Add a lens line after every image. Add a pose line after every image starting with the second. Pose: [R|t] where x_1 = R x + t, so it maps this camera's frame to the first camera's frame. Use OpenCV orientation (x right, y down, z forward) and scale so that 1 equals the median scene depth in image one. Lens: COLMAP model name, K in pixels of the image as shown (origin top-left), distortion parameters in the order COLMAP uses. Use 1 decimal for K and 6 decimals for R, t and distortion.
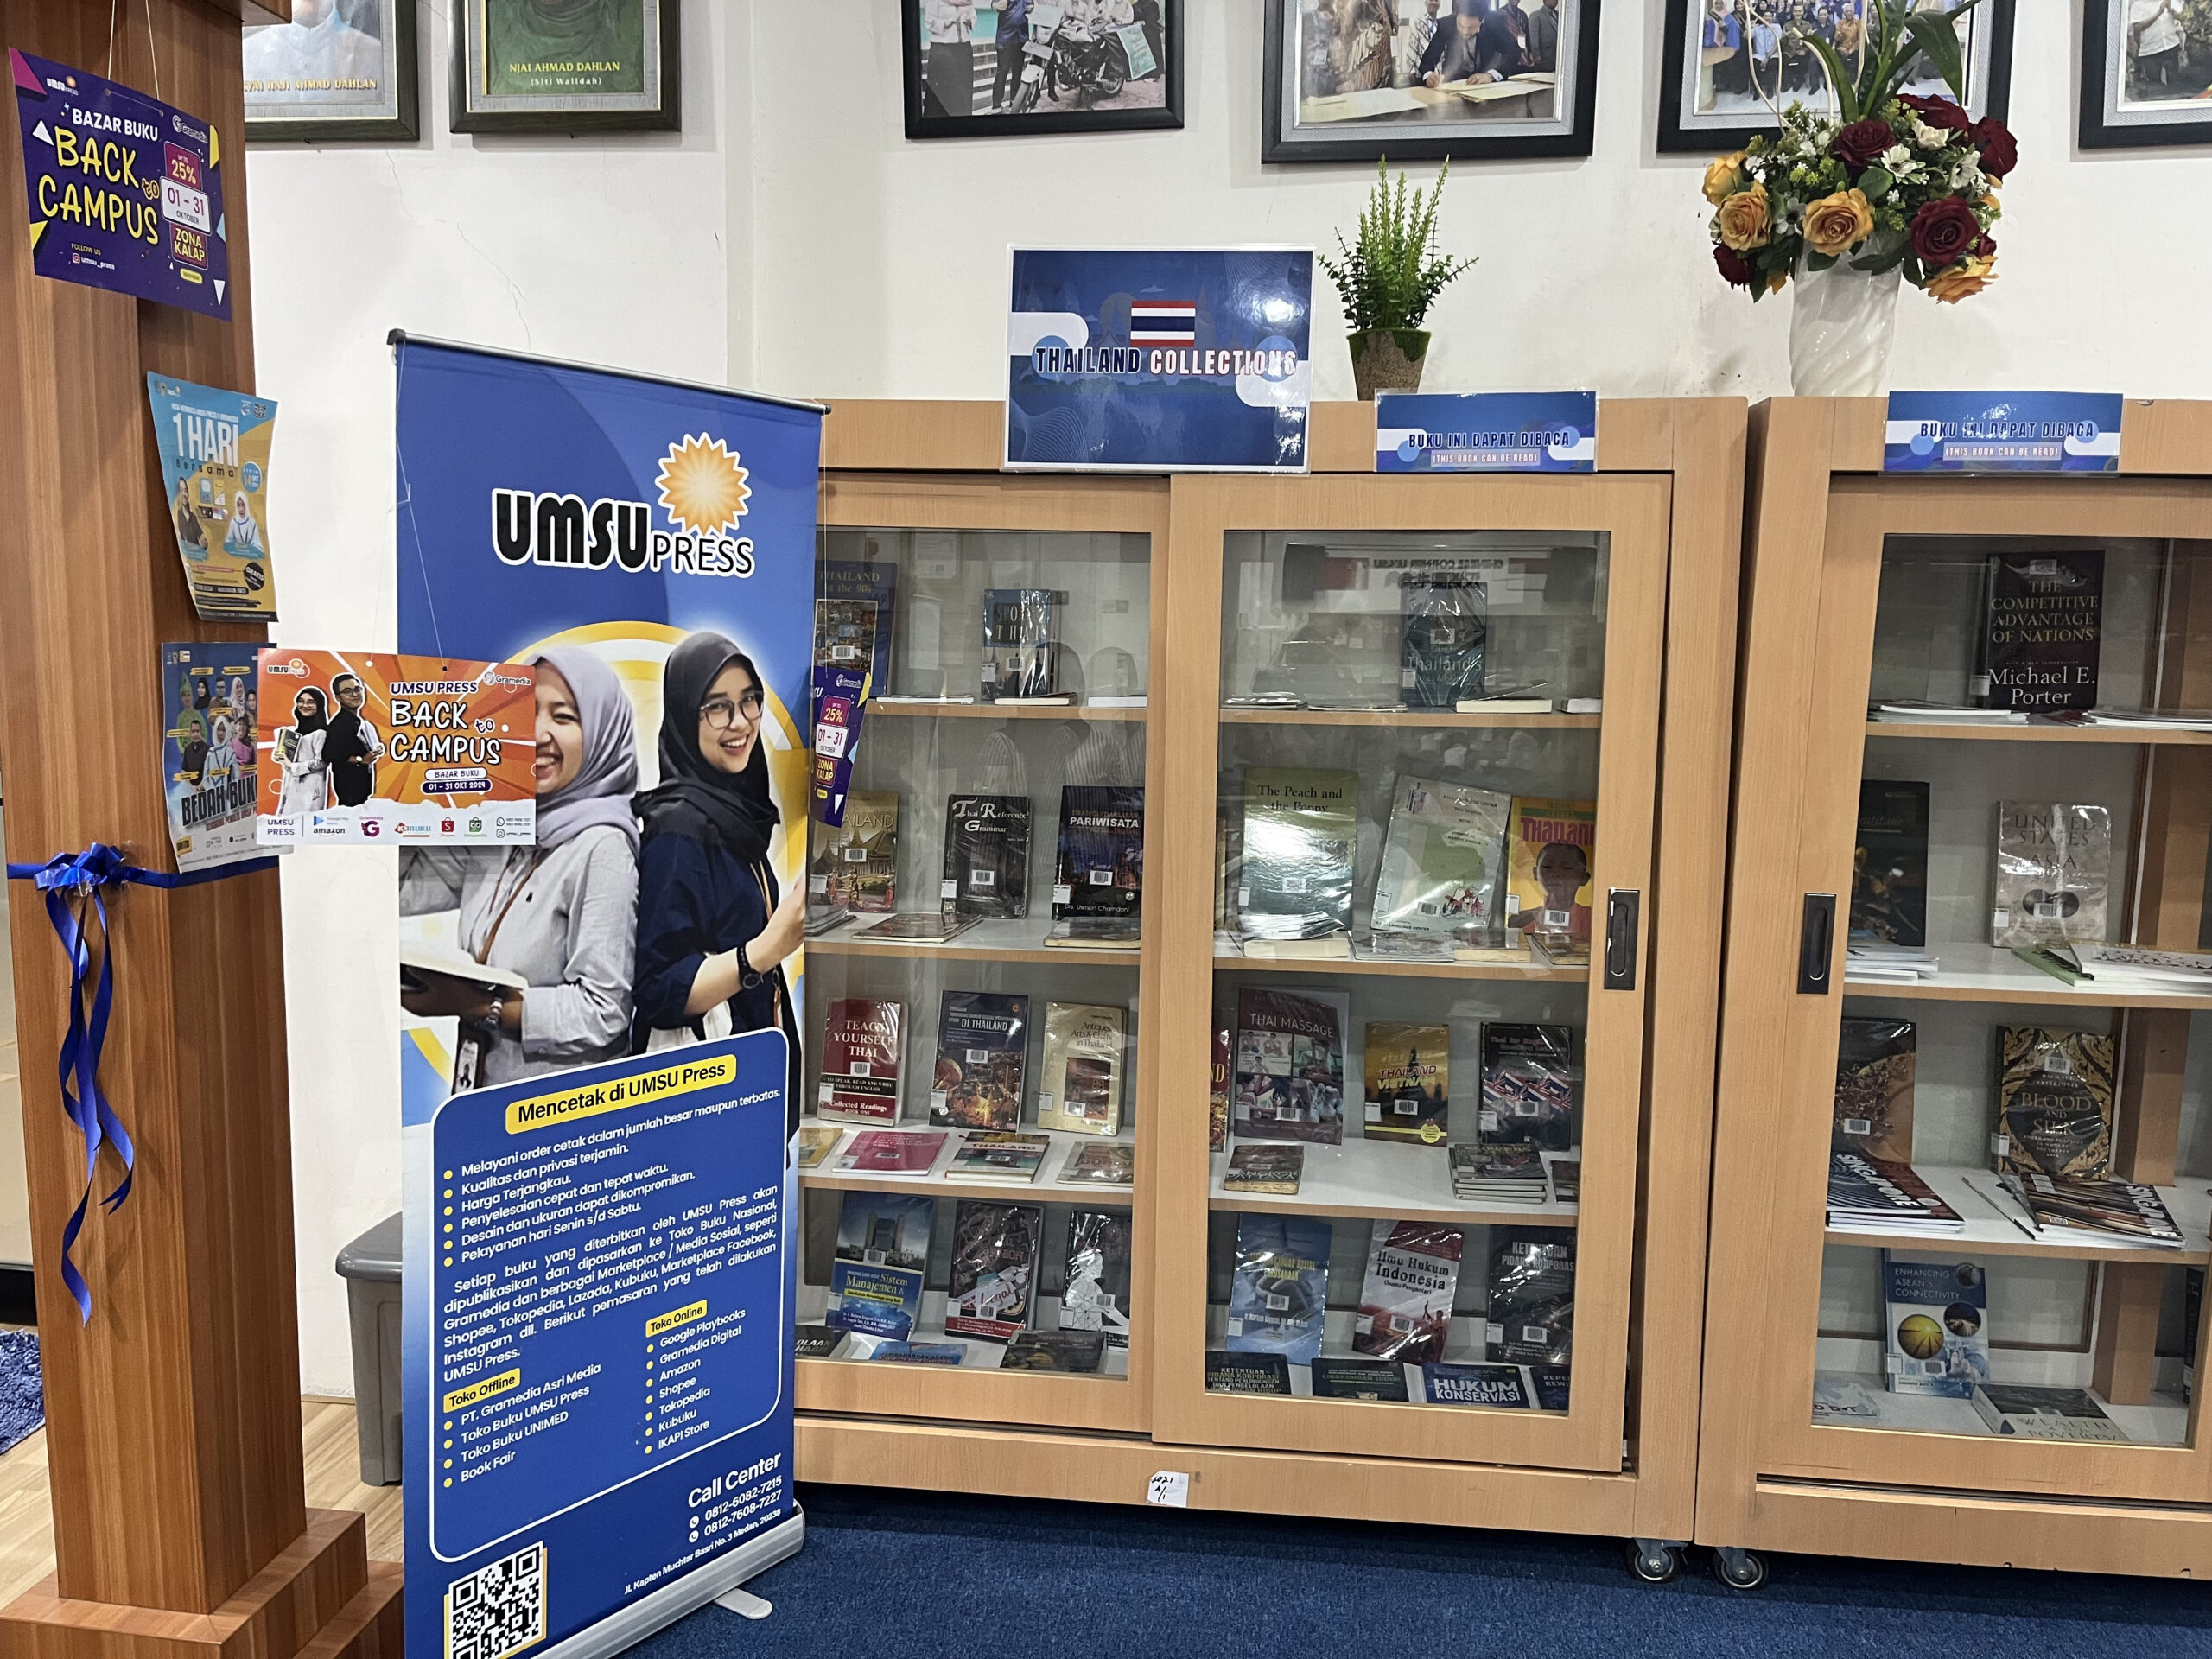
lens RADIAL K [[1677.1, 0, 1104.6], [0, 1677.1, 829.5], [0, 0, 1]] dist [0.035986, -0.045803]
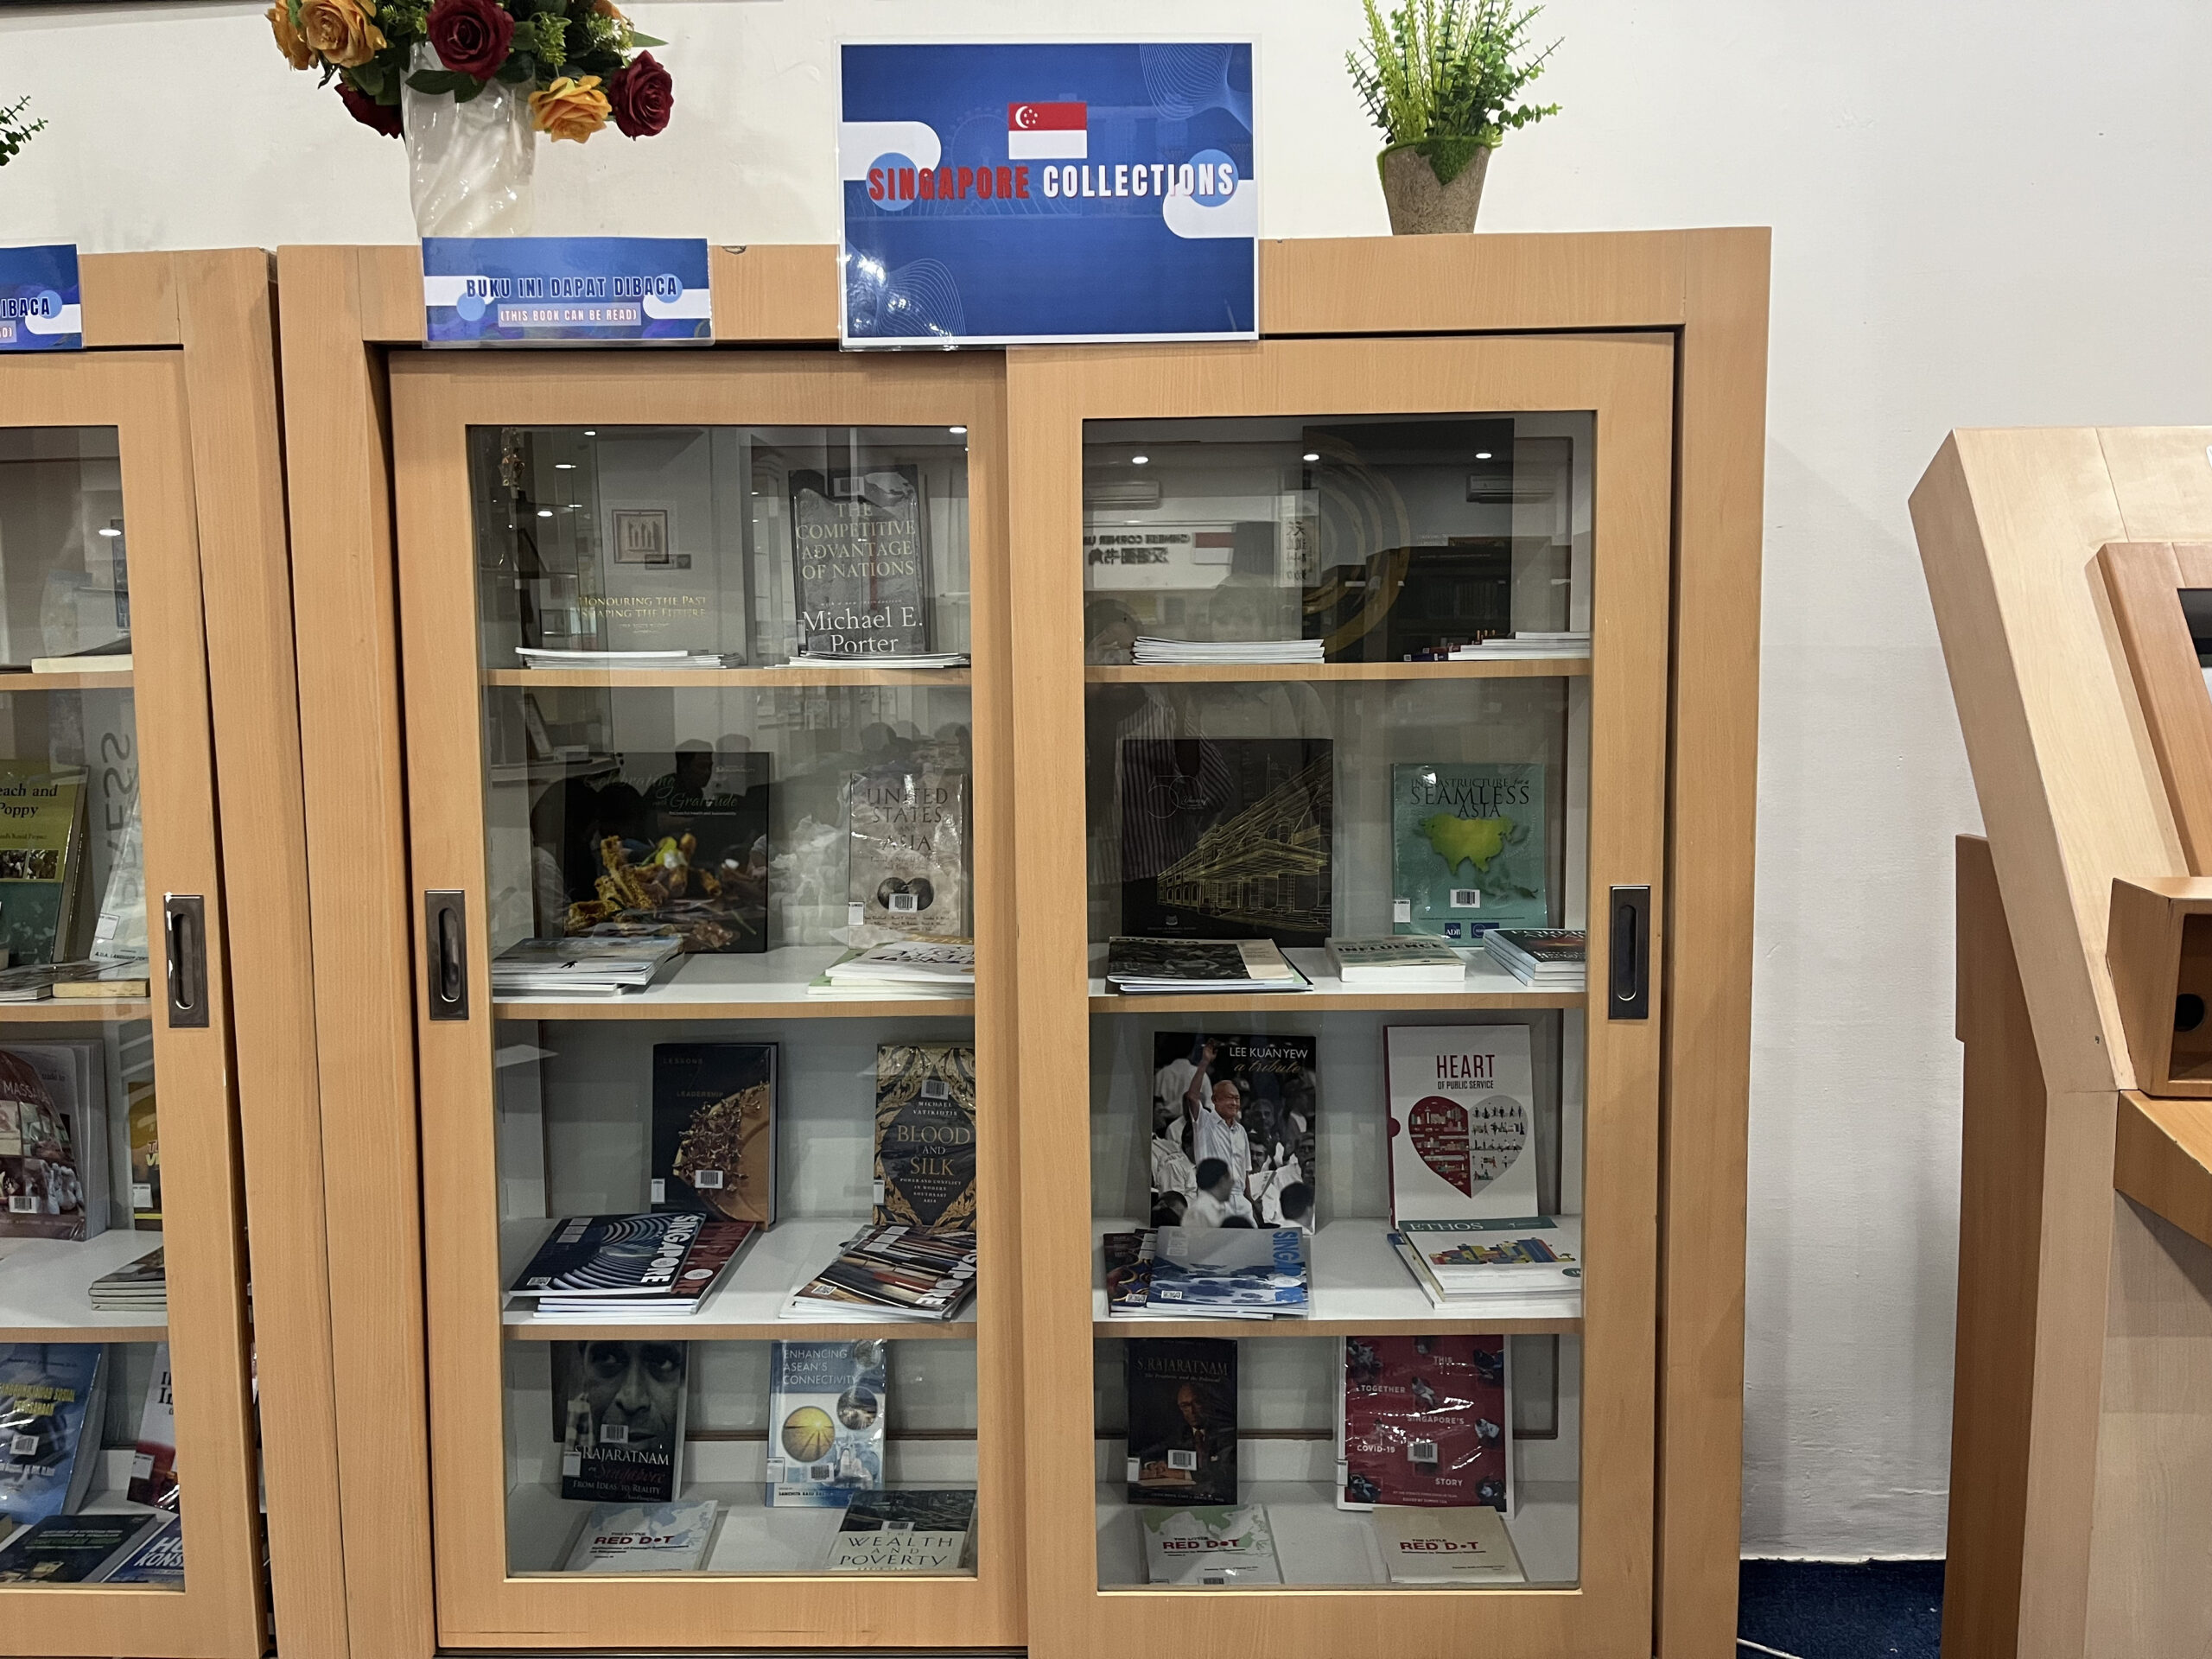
lens RADIAL K [[1677.1, 0, 1107.6], [0, 1677.1, 809.8], [0, 0, 1]] dist [0.035986, -0.045803]
pose [[0.994143, -0.033741, 0.102674, 0.576374], [0.037401, 0.998724, -0.033929, 0.034045], [-0.101398, 0.037570, 0.994136, 0.172863]]
